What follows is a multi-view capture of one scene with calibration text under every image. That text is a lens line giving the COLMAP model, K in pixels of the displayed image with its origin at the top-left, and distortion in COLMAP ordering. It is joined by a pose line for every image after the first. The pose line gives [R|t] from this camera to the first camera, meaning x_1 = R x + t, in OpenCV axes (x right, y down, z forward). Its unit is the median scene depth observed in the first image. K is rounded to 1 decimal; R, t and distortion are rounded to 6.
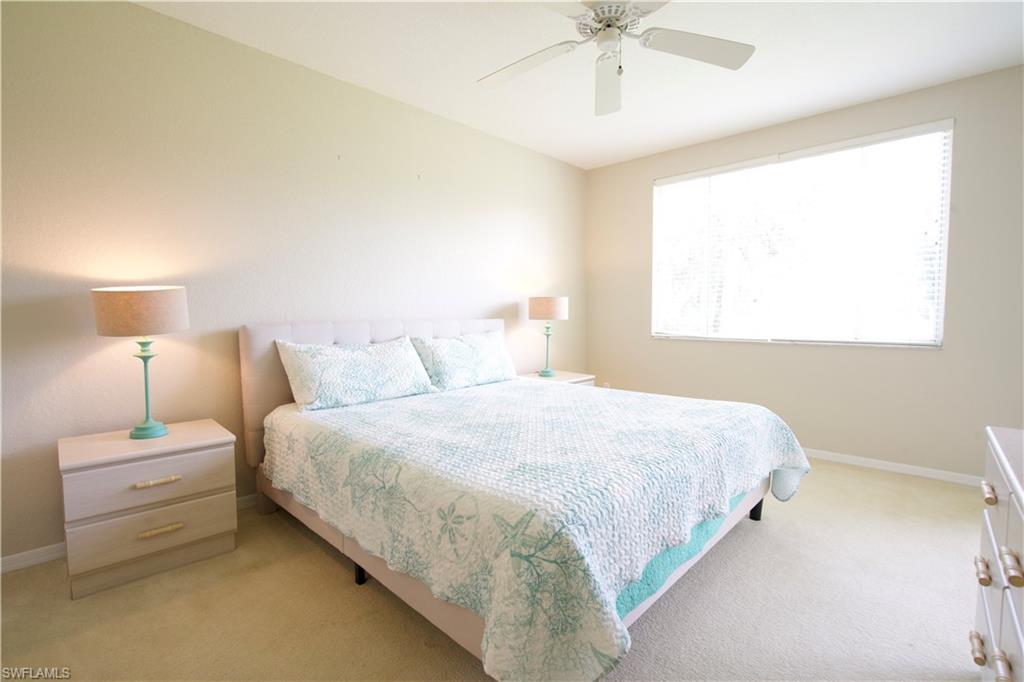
lens RADIAL K [[468.8, 0, 507.8], [0, 468.8, 343.0], [0, 0, 1]] dist [-0.057107, 0.021277]
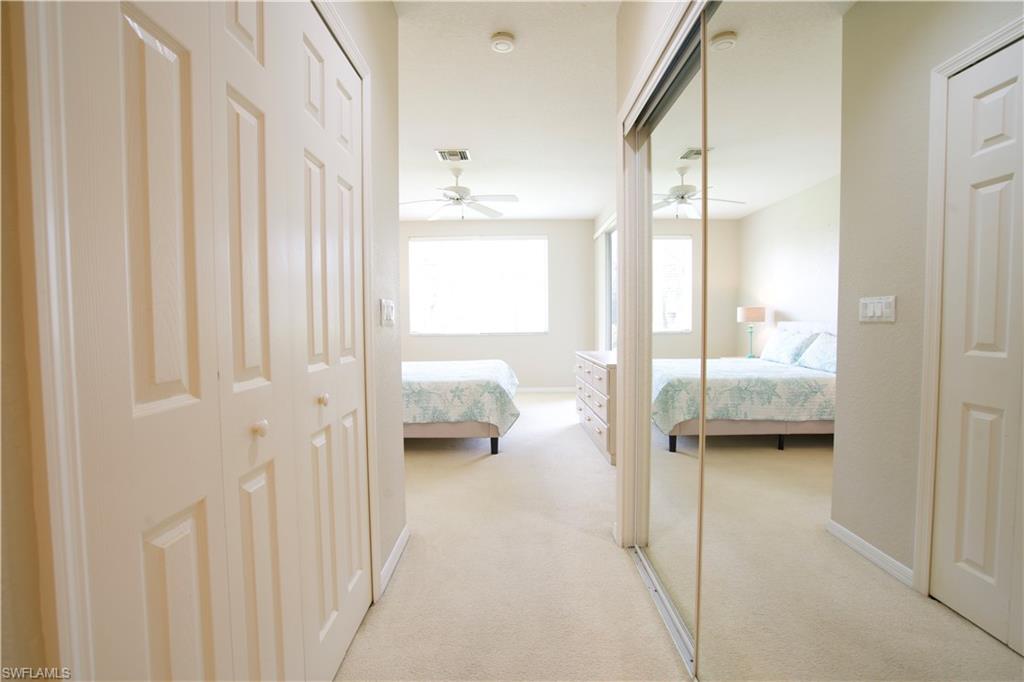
lens RADIAL K [[468.8, 0, 507.8], [0, 468.8, 343.0], [0, 0, 1]] dist [-0.057107, 0.021277]
pose [[0.722986, -0.041614, 0.689609, -1.396600], [0.053154, 0.998576, 0.004531, 0.063772], [-0.688815, 0.033379, 0.724168, -0.971585]]
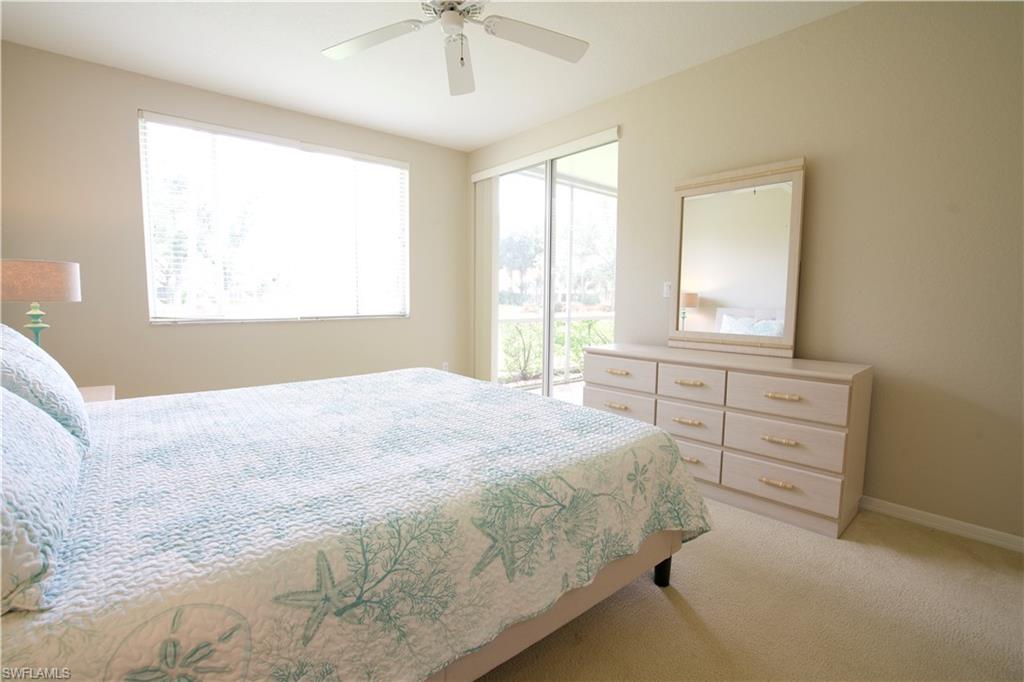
lens RADIAL K [[468.8, 0, 507.8], [0, 468.8, 343.0], [0, 0, 1]] dist [-0.057107, 0.021277]
pose [[0.094839, -0.098188, 0.990638, -0.929566], [0.054600, 0.994139, 0.093308, -0.046870], [-0.993994, 0.045239, 0.099644, 0.890853]]
